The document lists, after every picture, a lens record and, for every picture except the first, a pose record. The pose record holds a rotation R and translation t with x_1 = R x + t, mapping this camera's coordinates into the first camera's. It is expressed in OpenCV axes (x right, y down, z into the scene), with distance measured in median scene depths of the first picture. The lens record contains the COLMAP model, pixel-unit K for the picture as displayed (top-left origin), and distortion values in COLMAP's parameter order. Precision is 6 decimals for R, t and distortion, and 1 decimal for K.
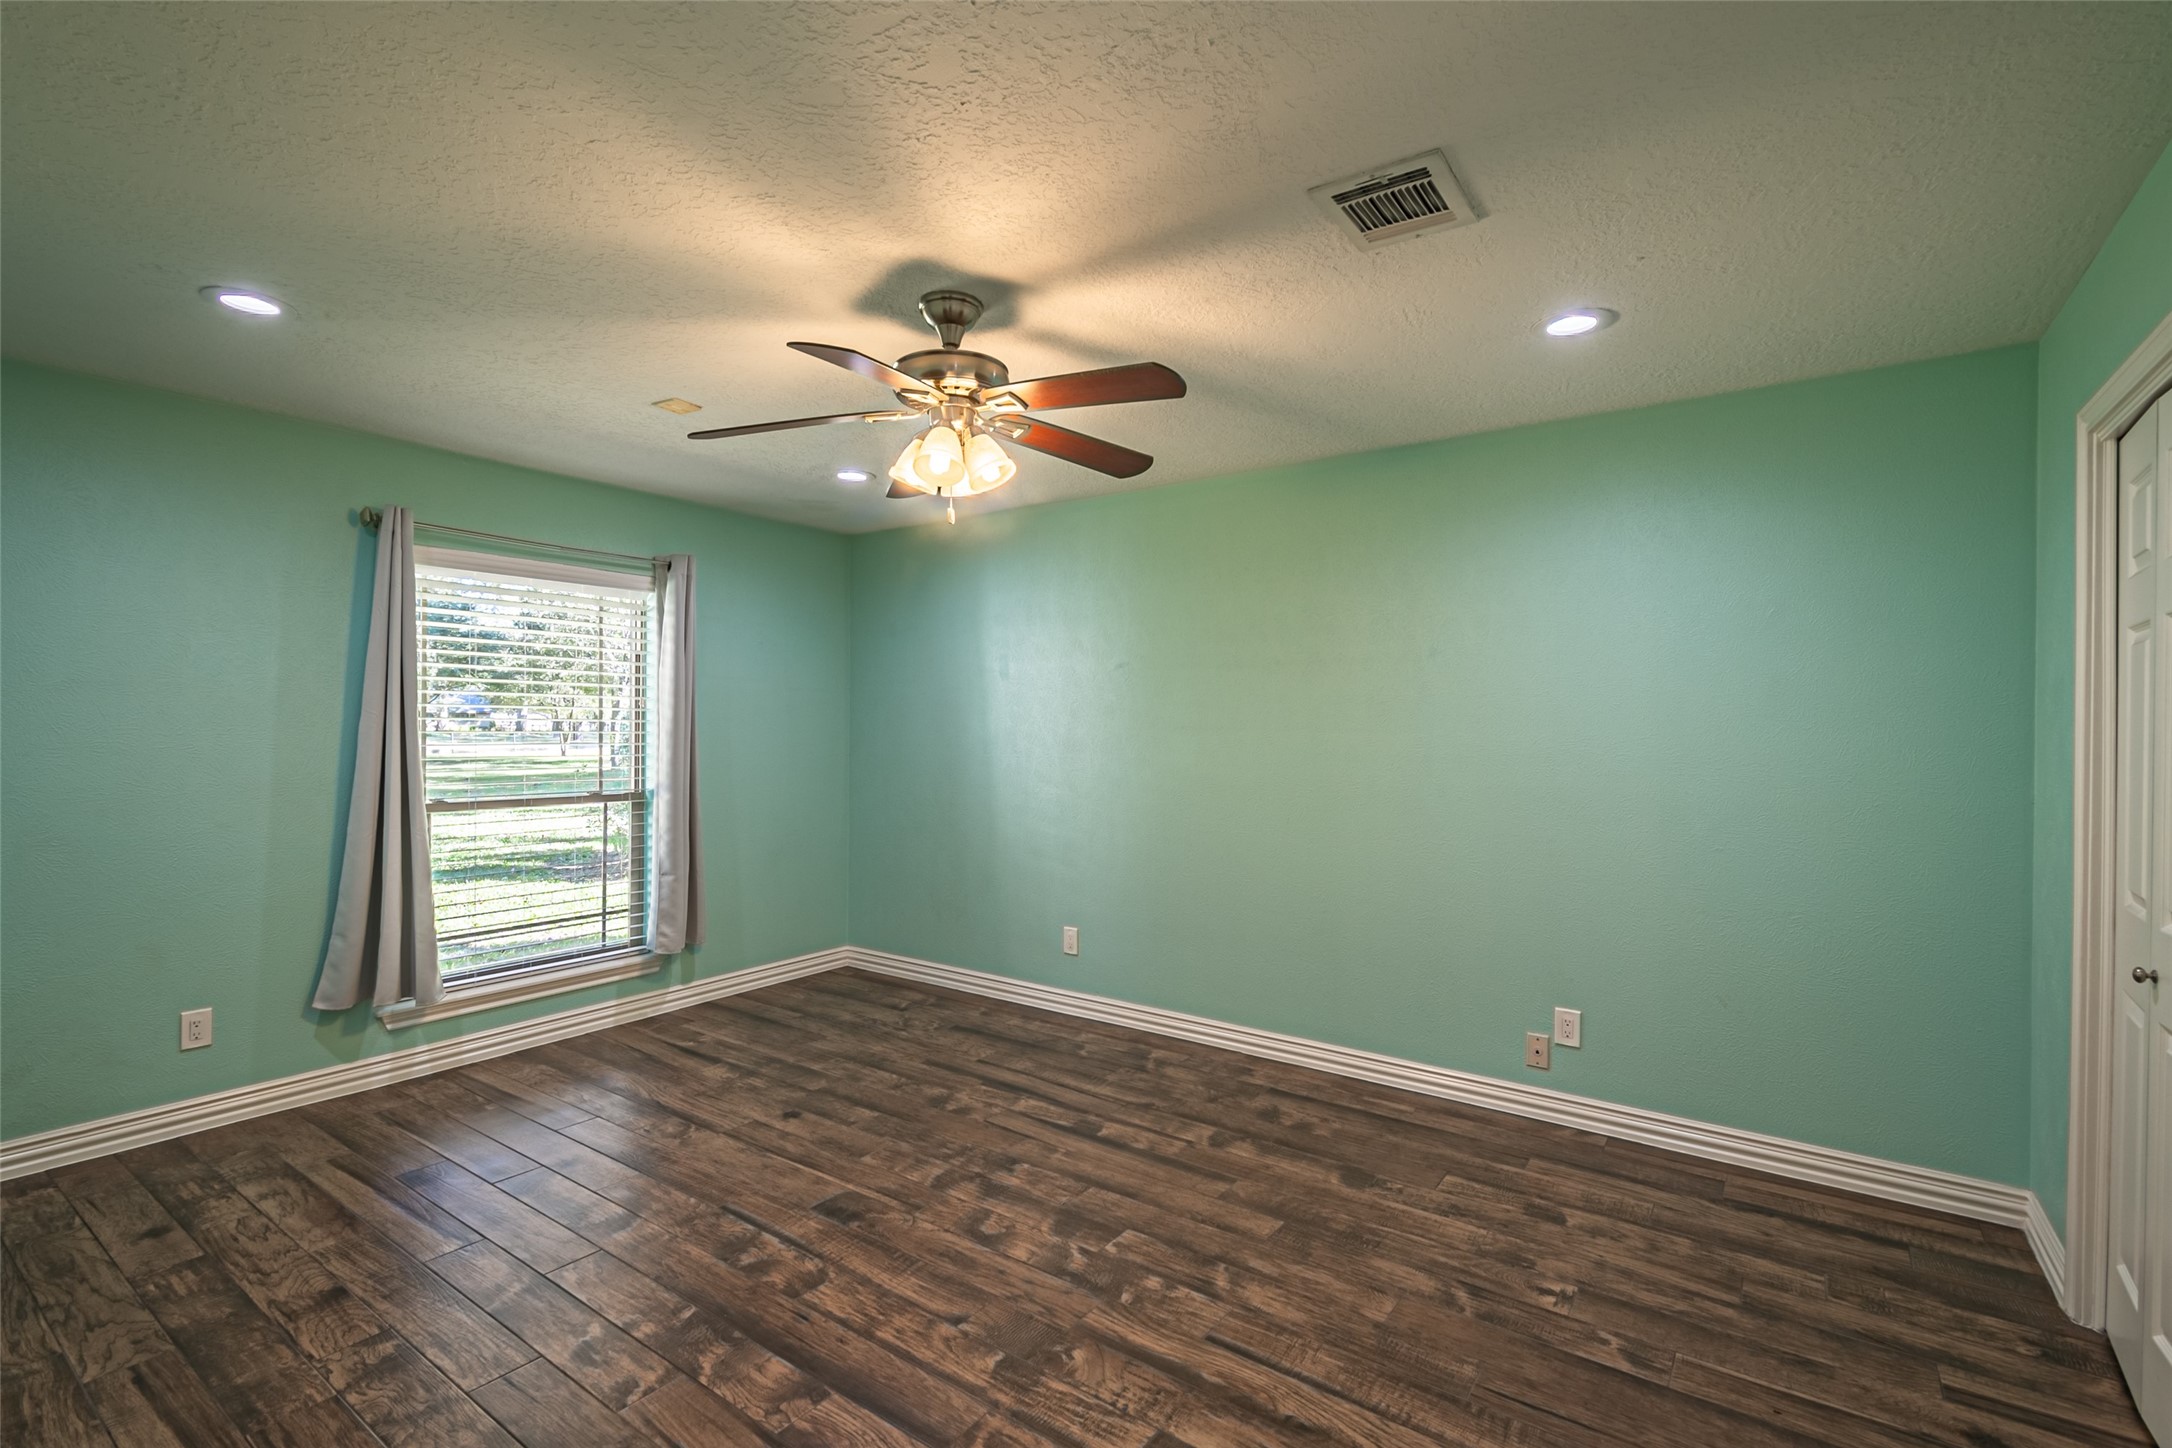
lens RADIAL K [[955.5, 0, 1076.4], [0, 955.5, 731.1], [0, 0, 1]] dist [0.024223, -0.009857]
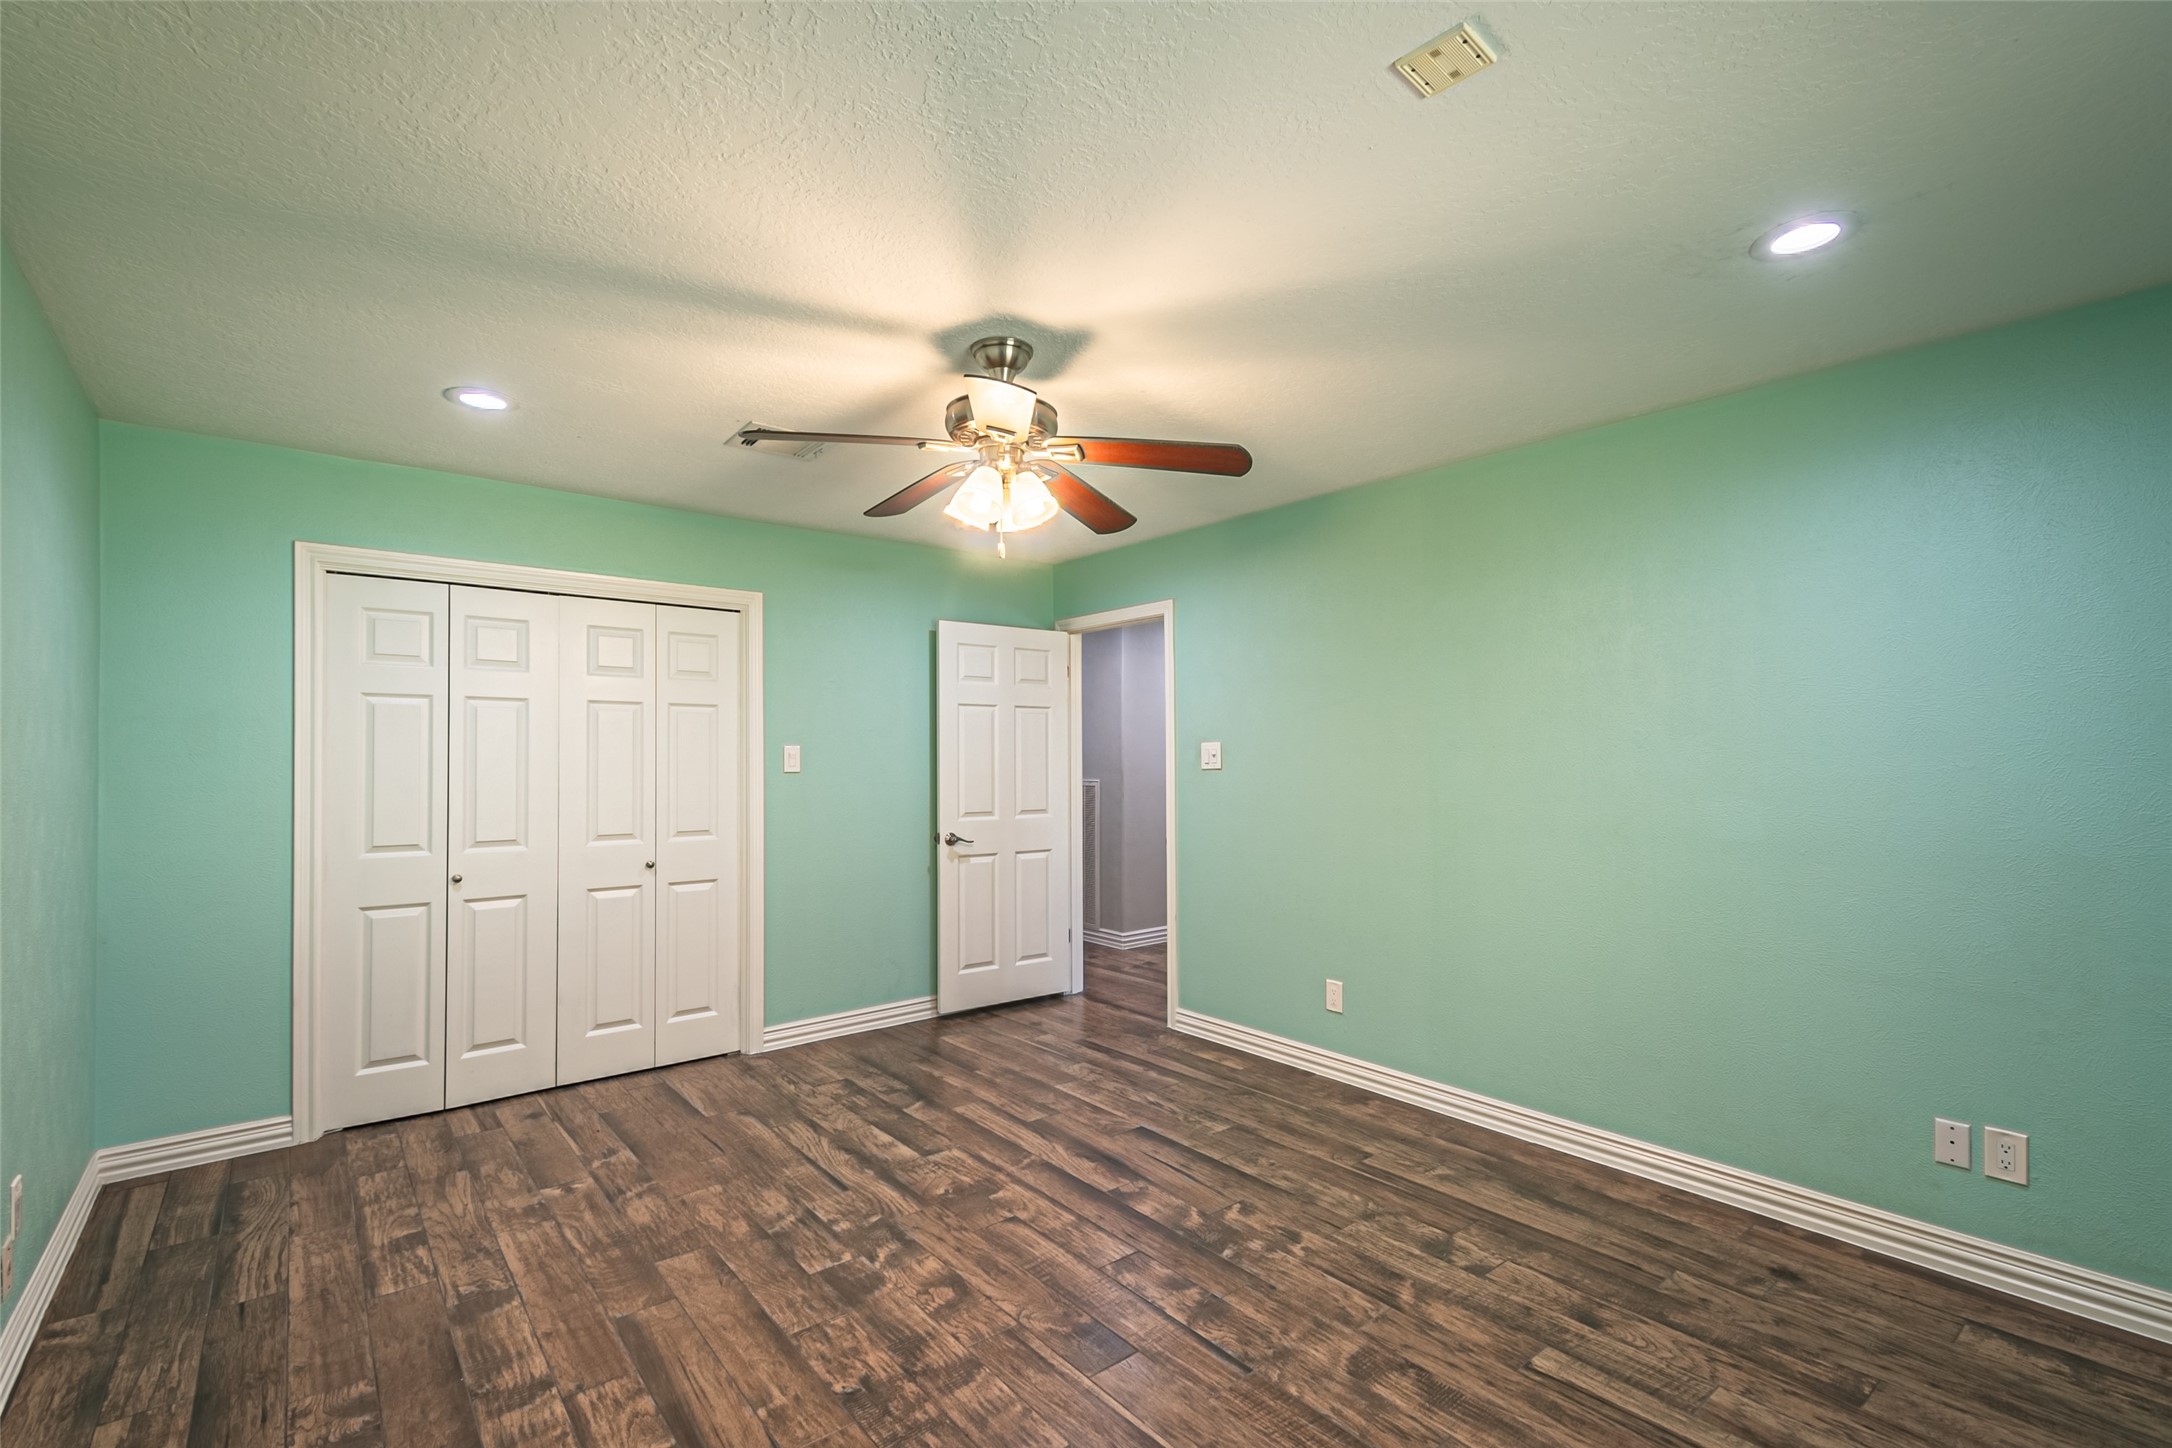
lens RADIAL K [[955.5, 0, 1083.5], [0, 955.5, 738.8], [0, 0, 1]] dist [0.024223, -0.009857]
pose [[-0.964611, -0.000125, 0.263677, -0.494234], [-0.004551, 0.999859, -0.016172, -0.002001], [-0.263637, -0.016799, -0.964476, 1.990962]]
